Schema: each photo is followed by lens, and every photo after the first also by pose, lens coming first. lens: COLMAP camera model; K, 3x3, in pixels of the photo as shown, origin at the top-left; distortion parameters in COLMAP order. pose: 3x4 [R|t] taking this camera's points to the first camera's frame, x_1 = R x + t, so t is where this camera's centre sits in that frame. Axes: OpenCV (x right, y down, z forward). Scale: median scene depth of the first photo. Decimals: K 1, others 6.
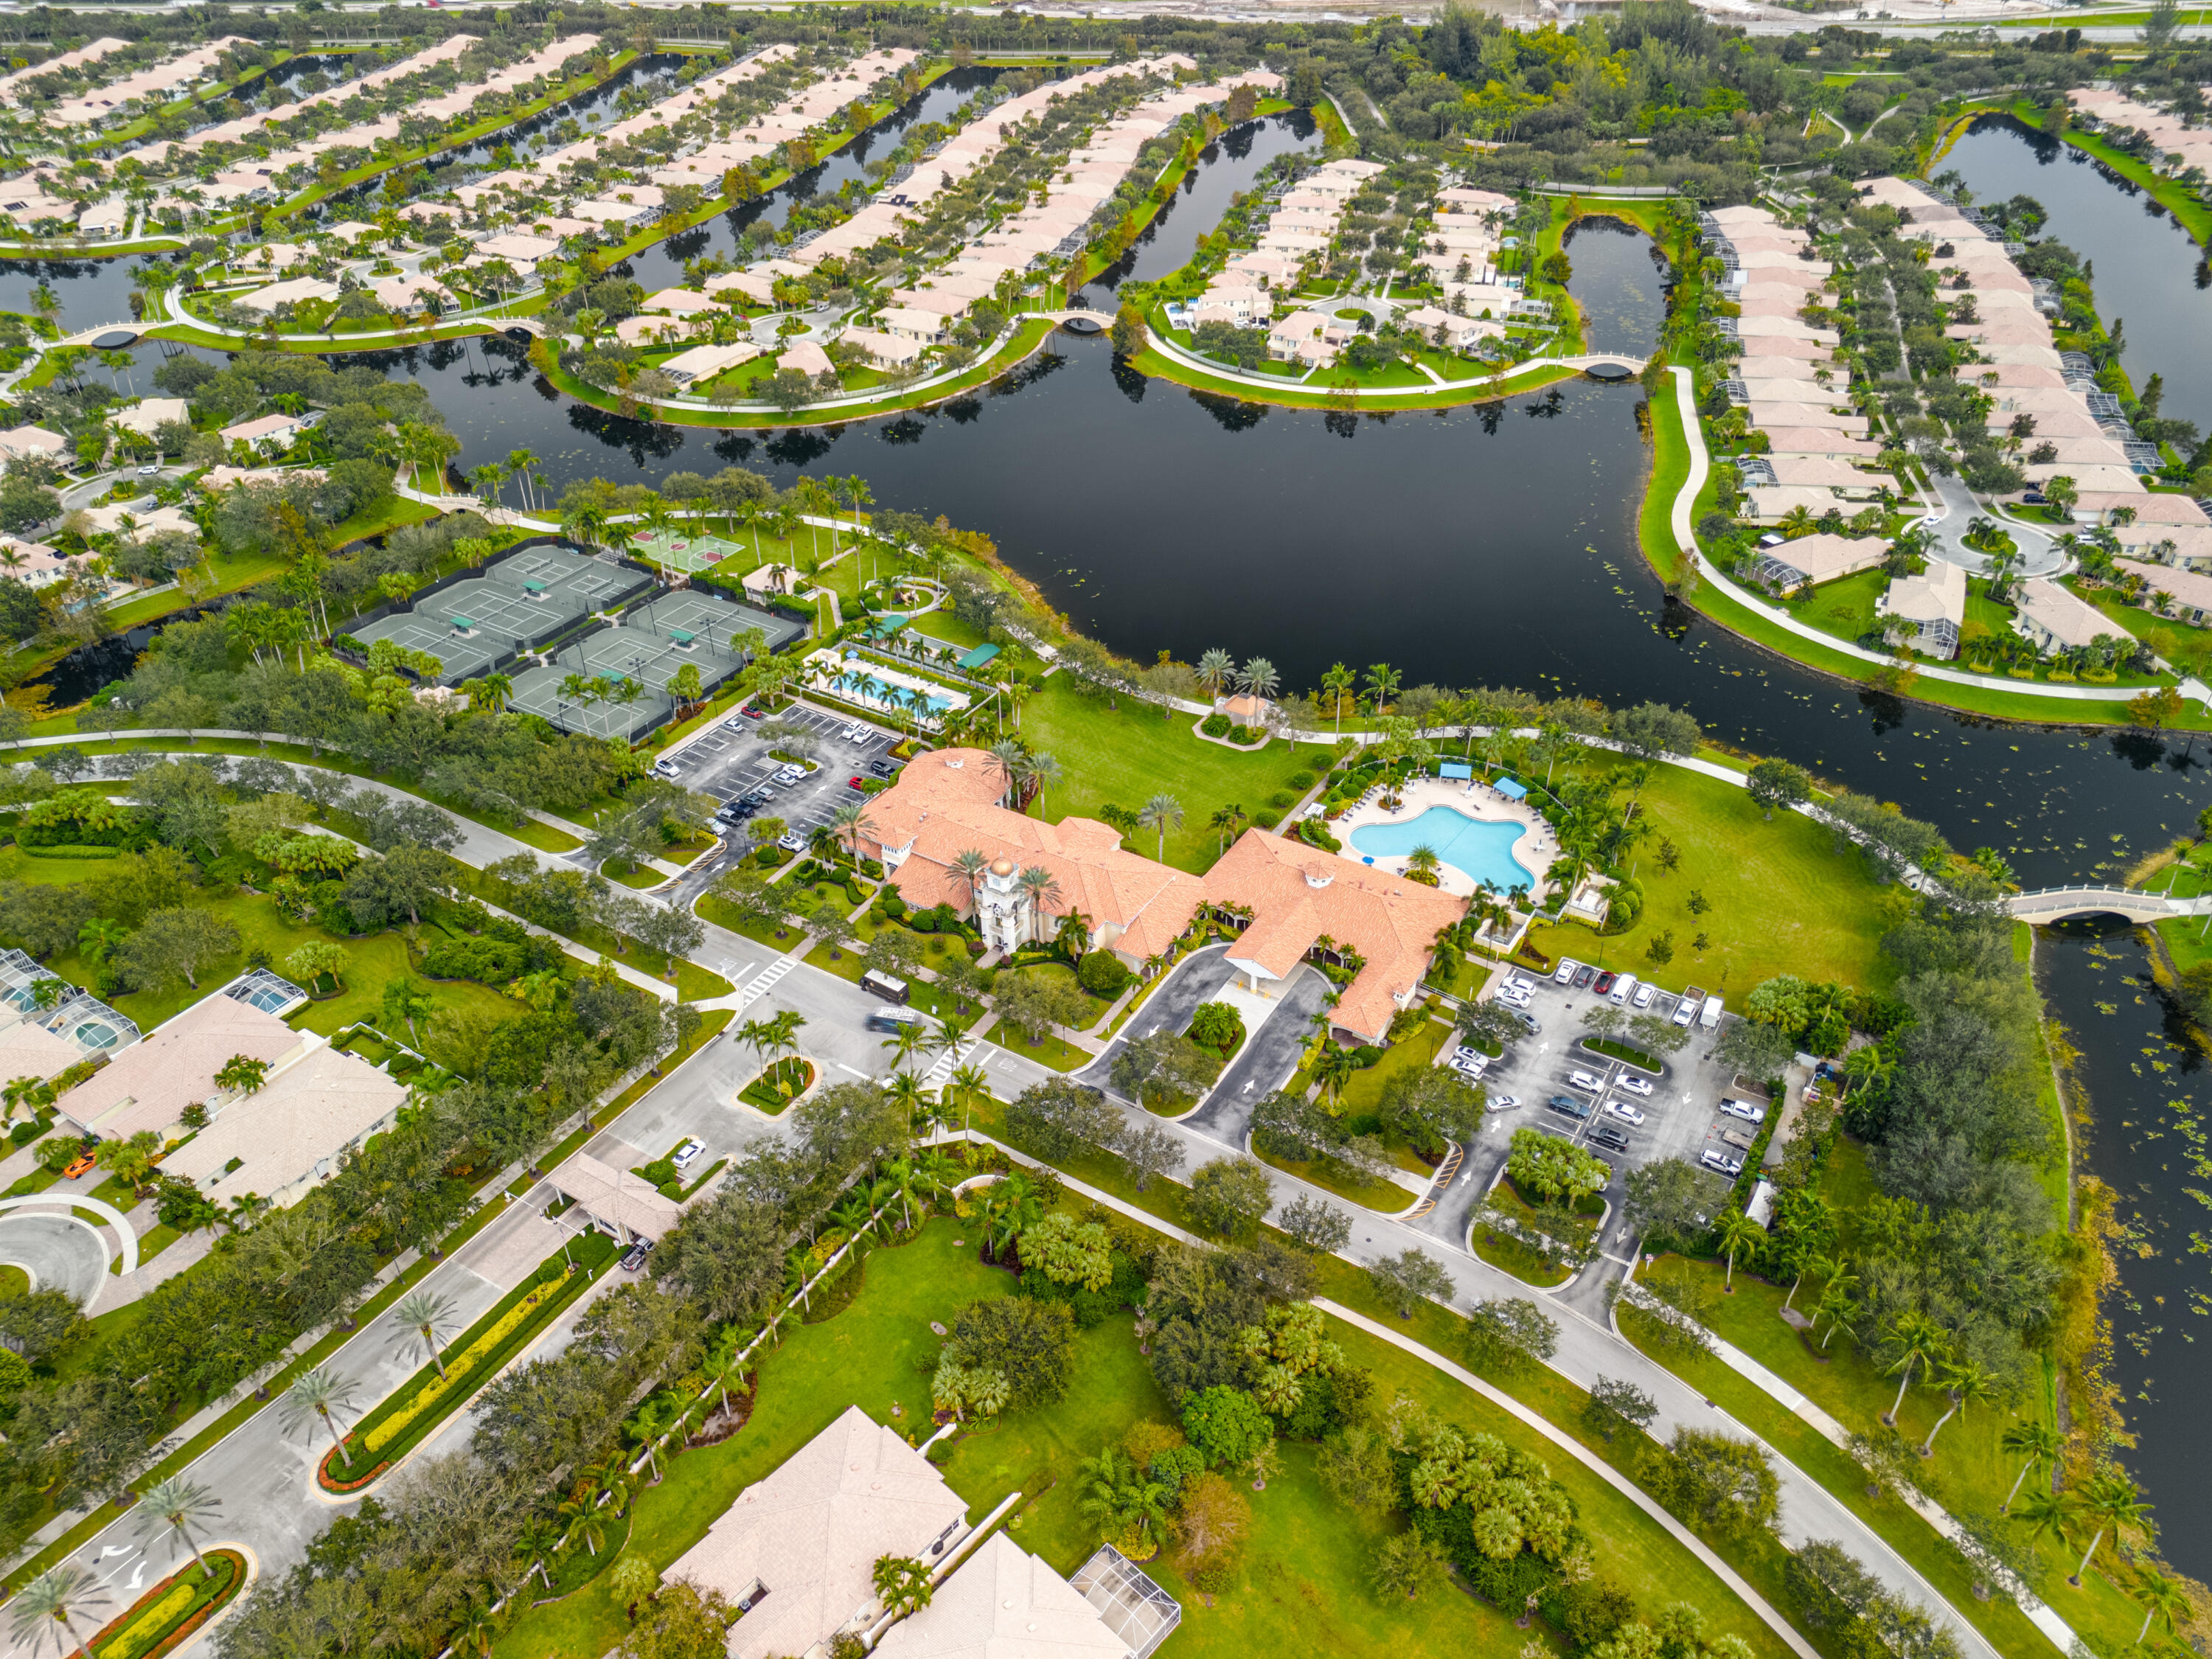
lens RADIAL K [[1653.1, 0, 1106.0], [0, 1653.1, 829.5], [0, 0, 1]] dist [0.018884, -0.007888]
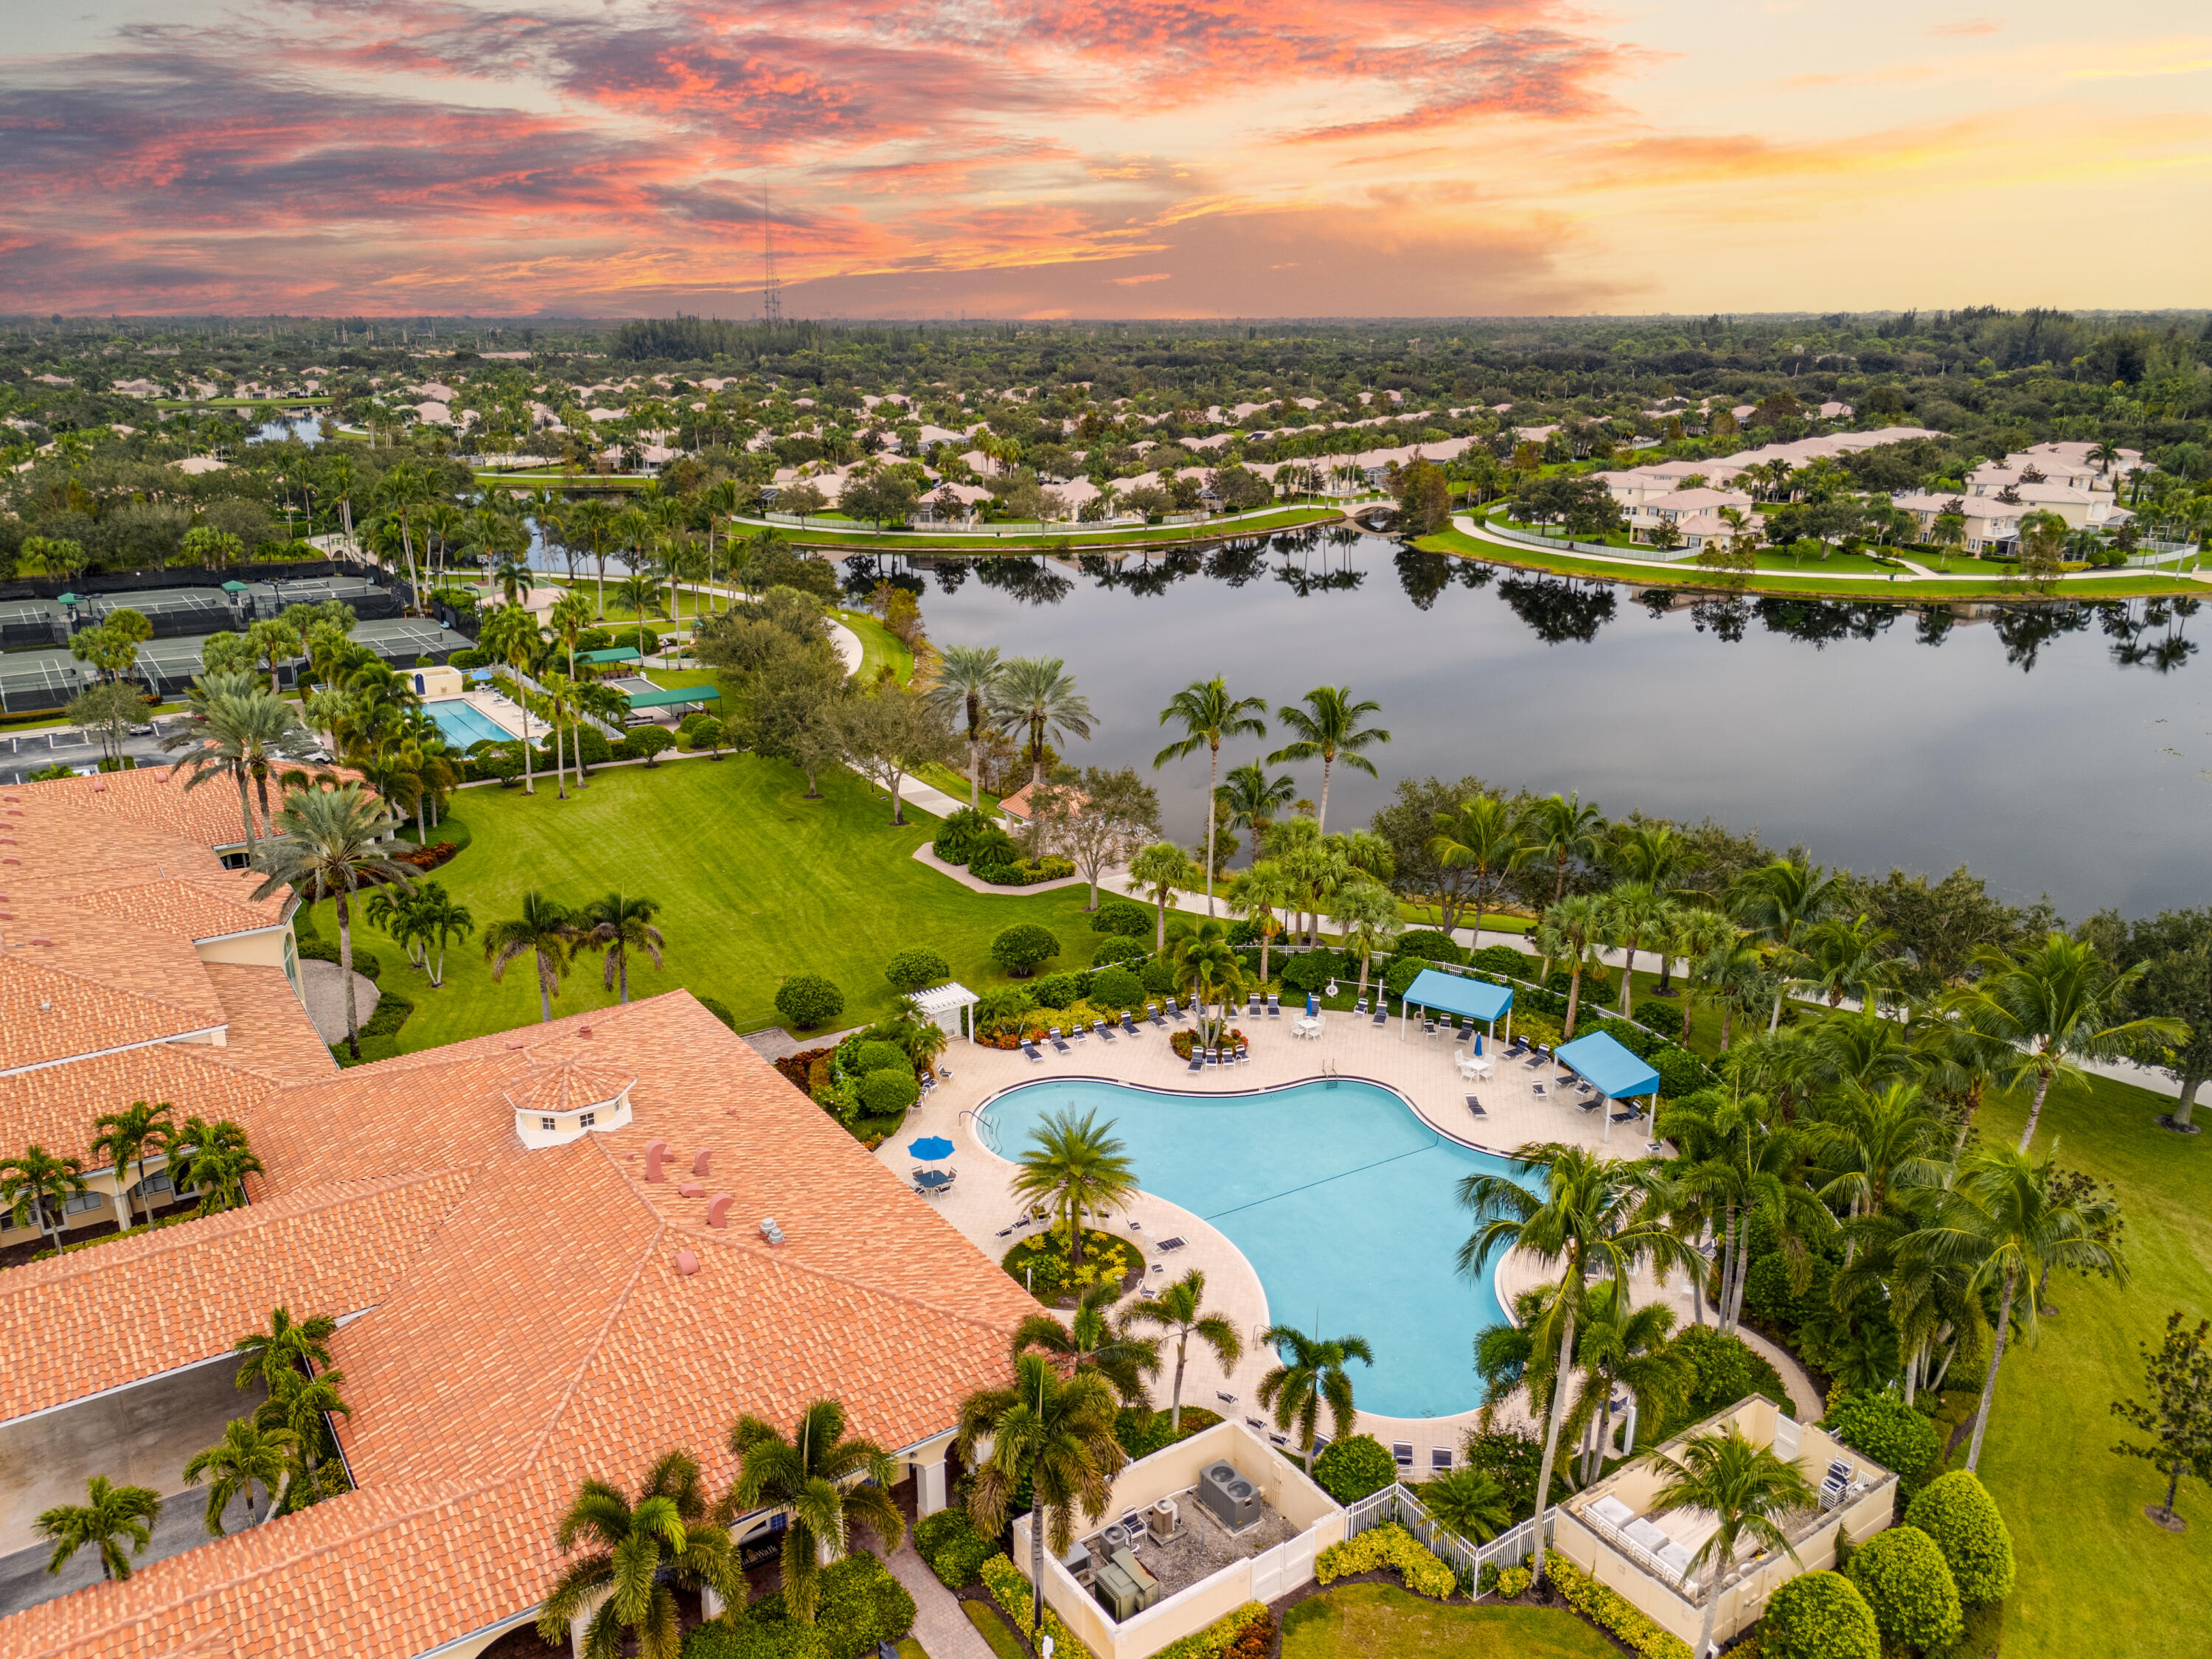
lens RADIAL K [[1653.1, 0, 1106.0], [0, 1653.1, 829.5], [0, 0, 1]] dist [0.018884, -0.007888]
pose [[0.918135, 0.139490, -0.370905, 0.261540], [-0.245675, 0.934775, -0.256591, 0.030201], [0.310921, 0.326707, 0.892519, 0.701675]]
